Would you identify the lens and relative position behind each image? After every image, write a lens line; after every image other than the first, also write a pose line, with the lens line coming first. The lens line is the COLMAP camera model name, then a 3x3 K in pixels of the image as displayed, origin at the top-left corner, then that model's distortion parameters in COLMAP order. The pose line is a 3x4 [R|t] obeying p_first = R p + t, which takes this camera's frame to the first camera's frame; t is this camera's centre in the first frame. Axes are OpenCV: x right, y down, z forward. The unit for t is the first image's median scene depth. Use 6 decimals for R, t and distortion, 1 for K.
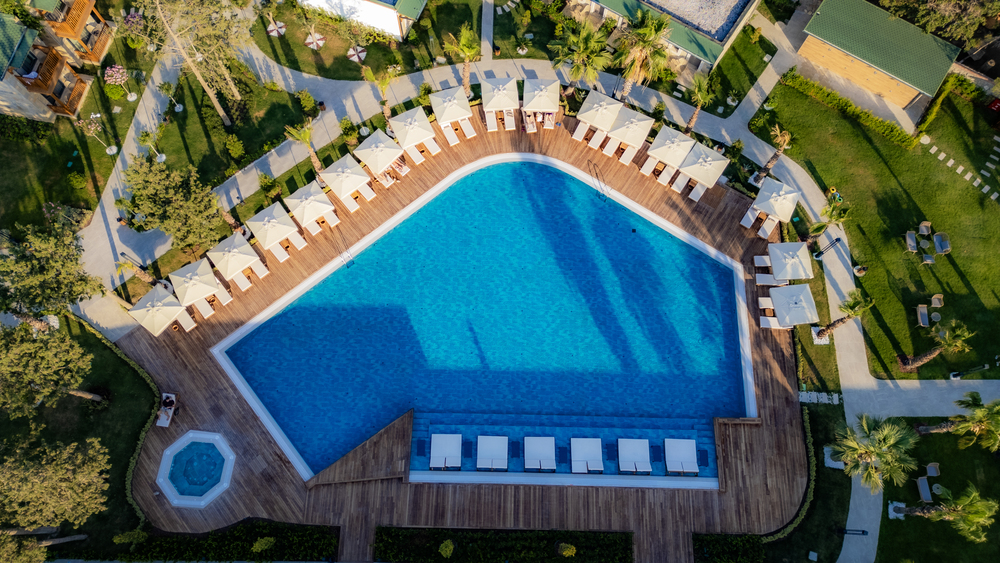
lens RADIAL K [[718.8, 0, 501.5], [0, 718.8, 286.1], [0, 0, 1]] dist [0.049725, -0.046770]
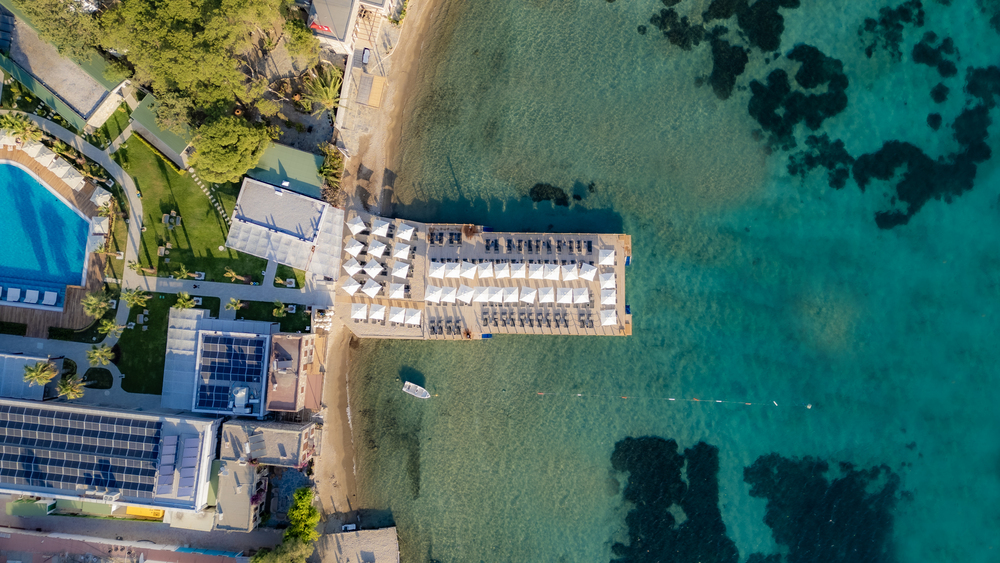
lens RADIAL K [[718.8, 0, 498.0], [0, 718.8, 285.9], [0, 0, 1]] dist [0.049725, -0.046770]
pose [[0.598745, 0.134619, 0.789545, -0.914153], [-0.329843, 0.939745, 0.089906, -0.610368], [-0.729868, -0.314256, 0.607071, -1.863470]]
